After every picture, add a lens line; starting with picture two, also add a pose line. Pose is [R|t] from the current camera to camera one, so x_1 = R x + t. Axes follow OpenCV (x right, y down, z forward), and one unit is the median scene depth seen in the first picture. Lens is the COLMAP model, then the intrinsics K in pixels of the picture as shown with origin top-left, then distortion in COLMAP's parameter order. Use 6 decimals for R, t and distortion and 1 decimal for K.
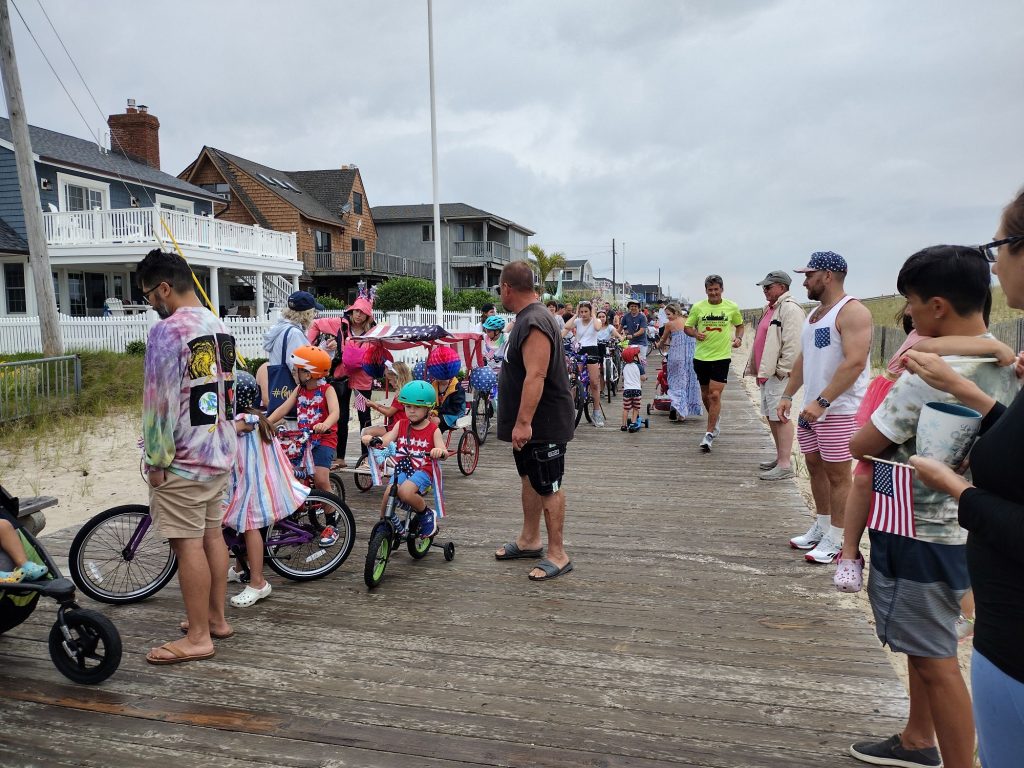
lens RADIAL K [[758.4, 0, 512.0], [0, 758.4, 384.0], [0, 0, 1]] dist [0.002027, -0.051437]
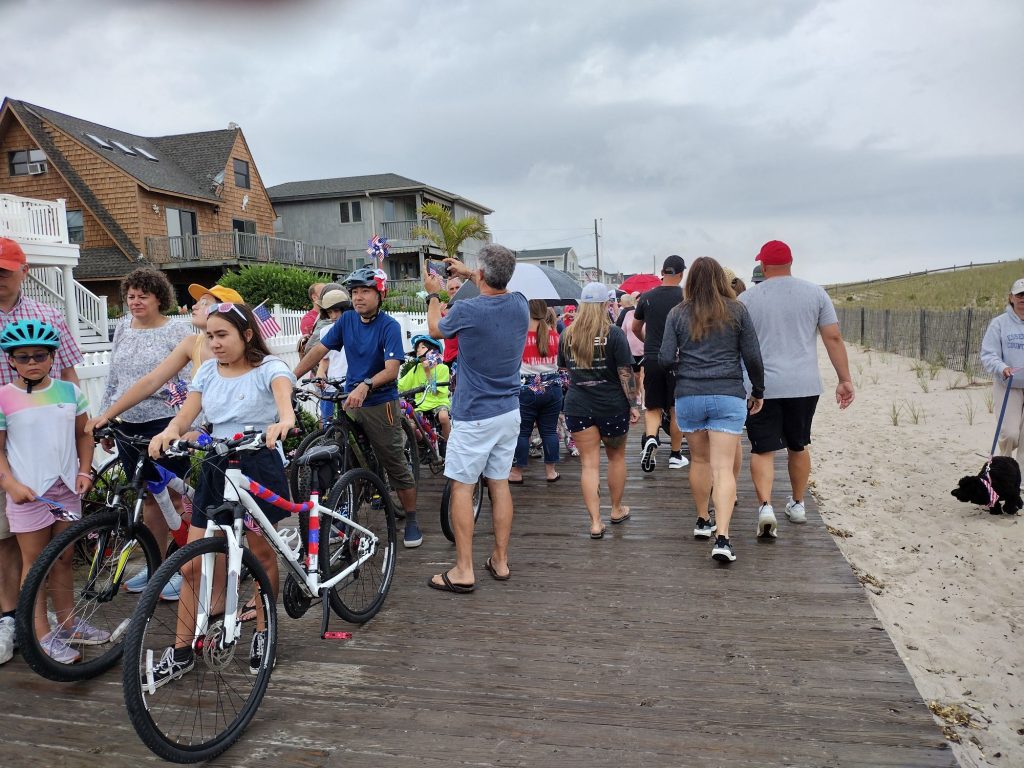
lens RADIAL K [[758.4, 0, 512.0], [0, 758.4, 384.0], [0, 0, 1]] dist [0.002027, -0.051437]
pose [[0.999240, -0.038977, -0.000930, 0.060301], [0.038982, 0.999221, 0.006222, -0.021530], [0.000687, -0.006254, 0.999980, 0.239632]]
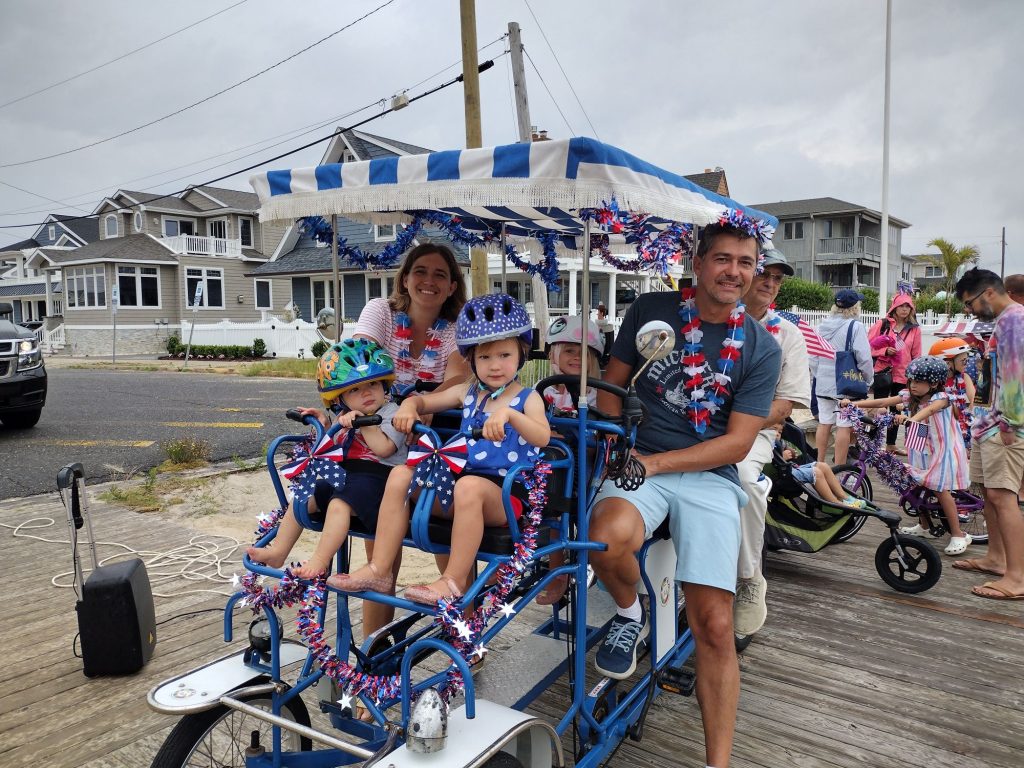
lens RADIAL K [[758.4, 0, 512.0], [0, 758.4, 384.0], [0, 0, 1]] dist [0.002027, -0.051437]
pose [[0.912238, 0.031092, -0.408478, -0.040036], [-0.031625, 0.999485, 0.005449, 0.002766], [0.408437, 0.007947, 0.912752, -0.029994]]
